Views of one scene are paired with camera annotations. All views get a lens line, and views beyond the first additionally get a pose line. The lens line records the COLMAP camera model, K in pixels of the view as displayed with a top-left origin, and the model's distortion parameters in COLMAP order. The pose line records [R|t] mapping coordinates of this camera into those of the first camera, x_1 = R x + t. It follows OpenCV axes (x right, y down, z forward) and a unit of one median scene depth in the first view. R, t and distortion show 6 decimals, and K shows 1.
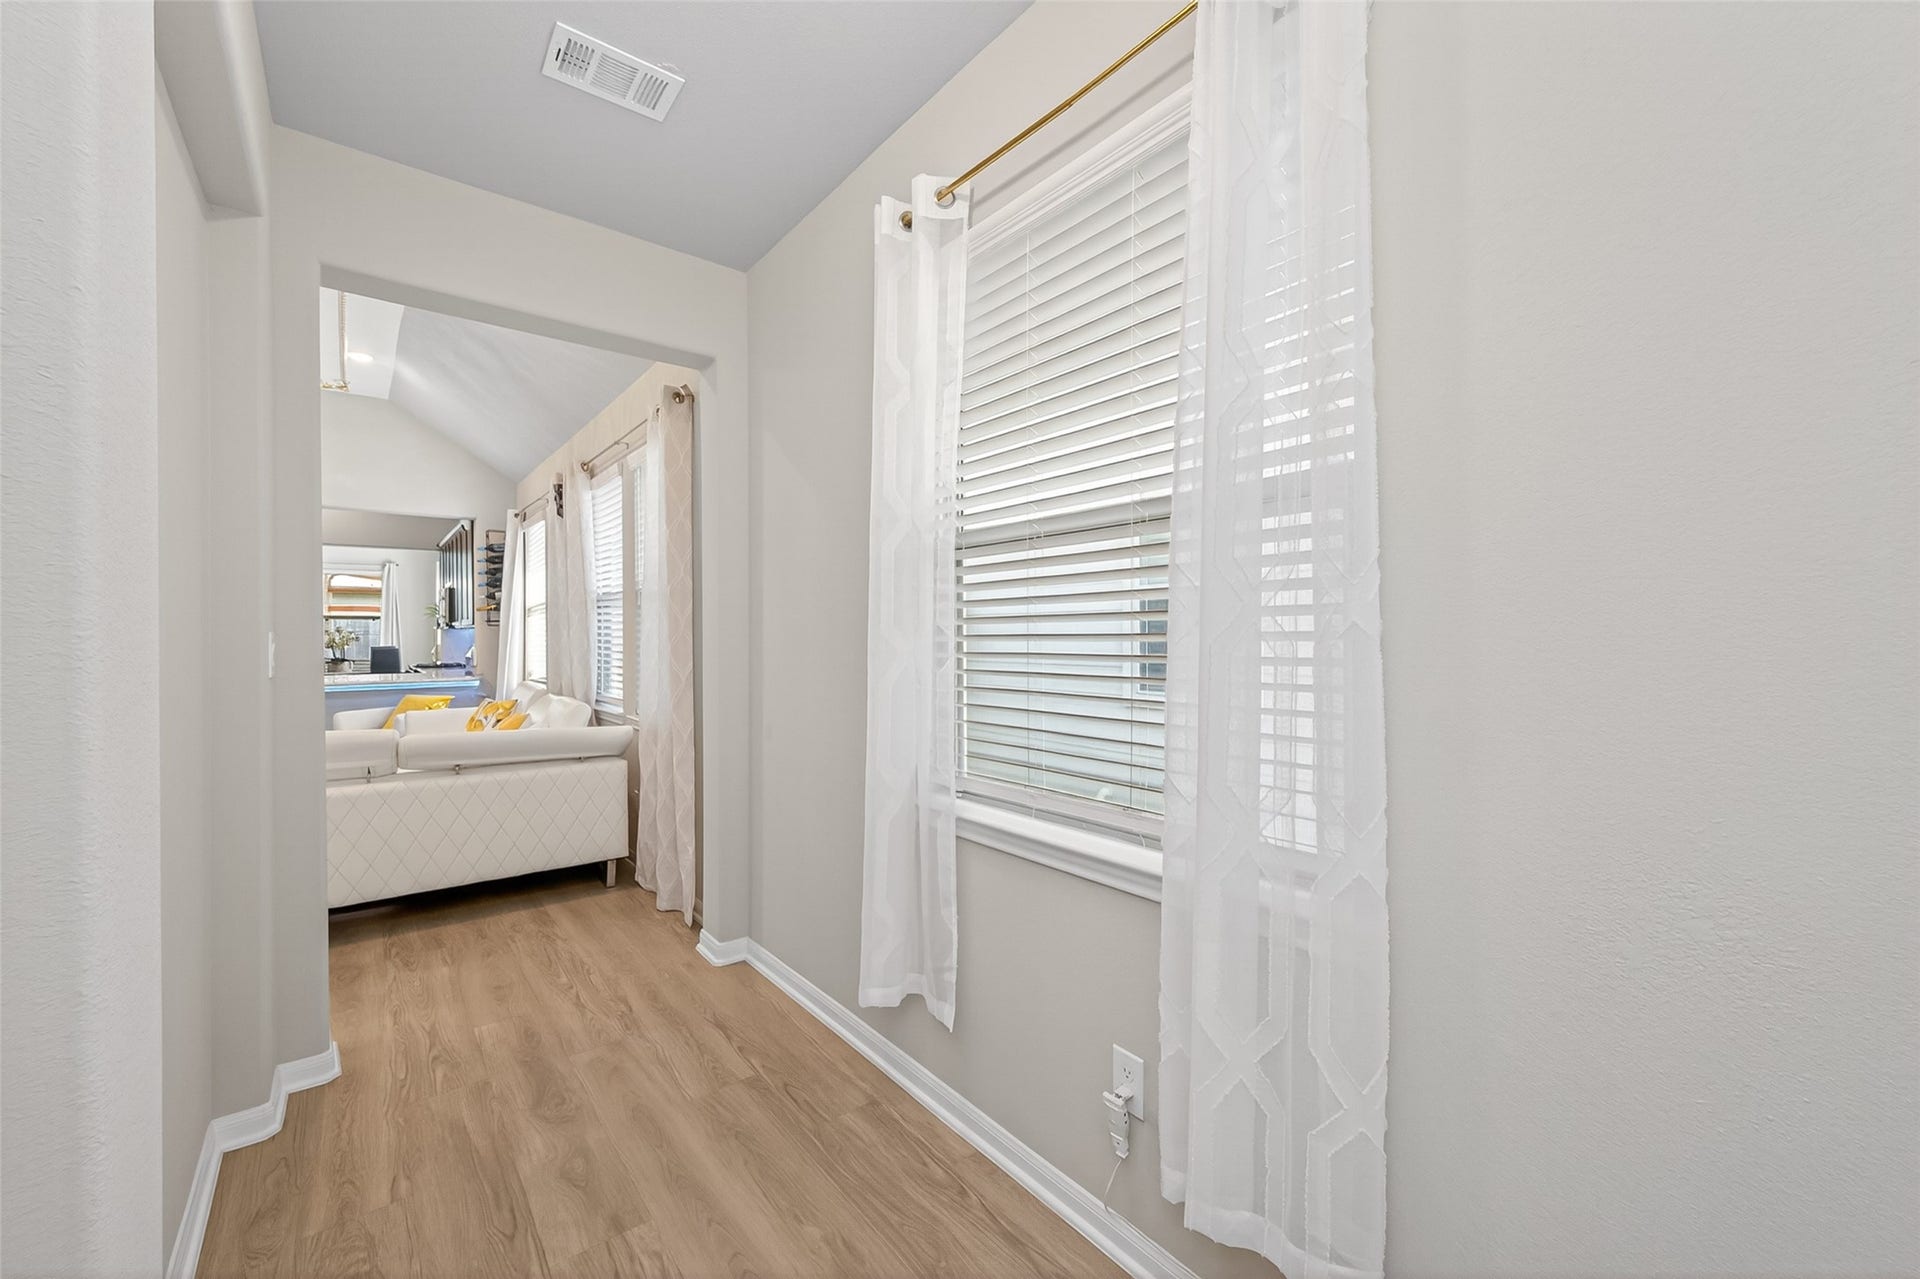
lens RADIAL K [[736.9, 0, 964.8], [0, 736.9, 688.5], [0, 0, 1]] dist [0.000294, -0.000066]
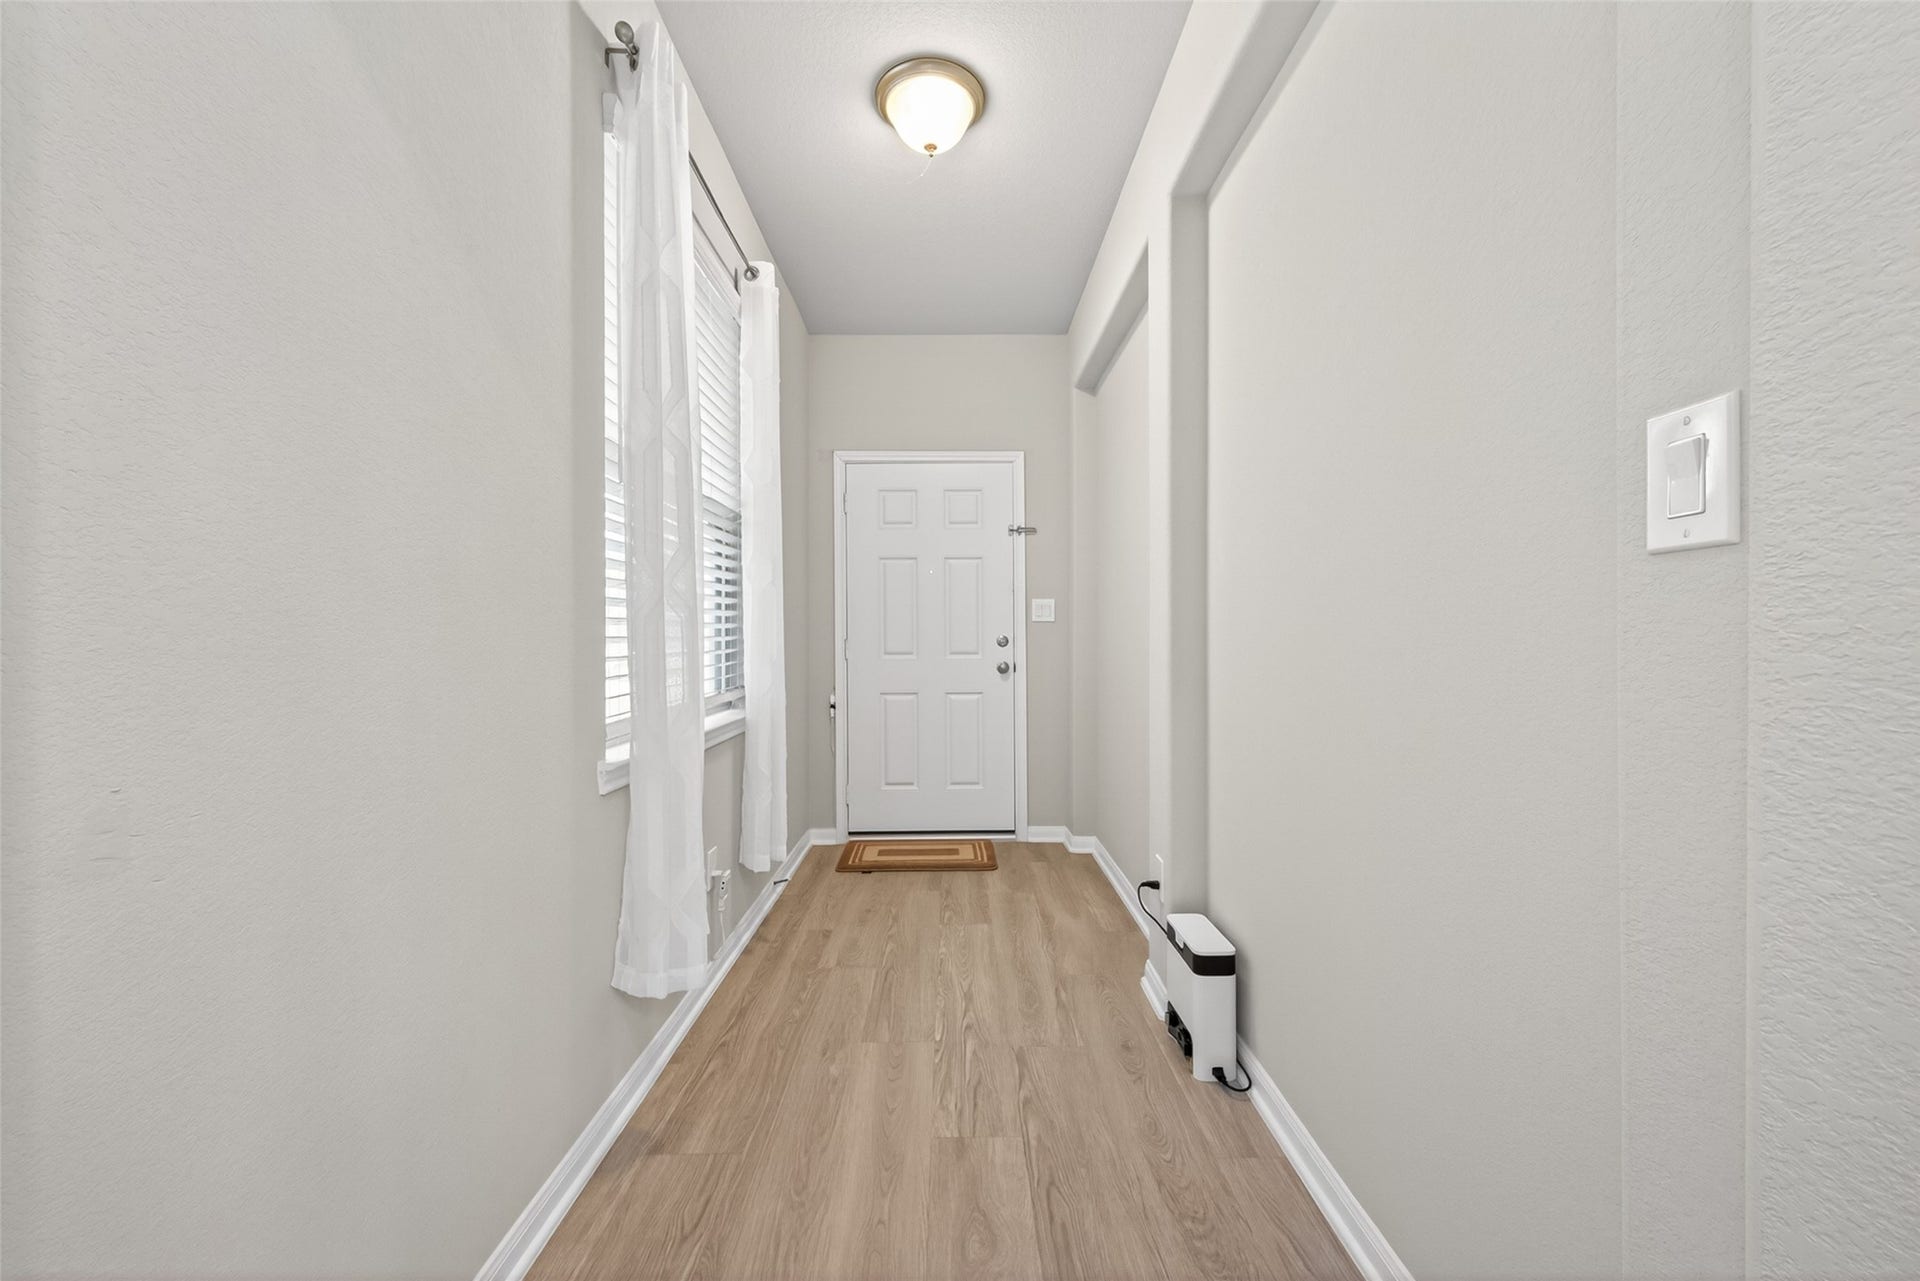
lens RADIAL K [[743.7, 0, 960.0], [0, 743.7, 640.5], [0, 0, 1]] dist [0.002038, 0.000010]
pose [[-0.777063, 0.004327, 0.629409, -1.080424], [0.052931, 0.996883, 0.058495, -0.008690], [-0.627194, 0.078770, -0.774870, 1.686370]]
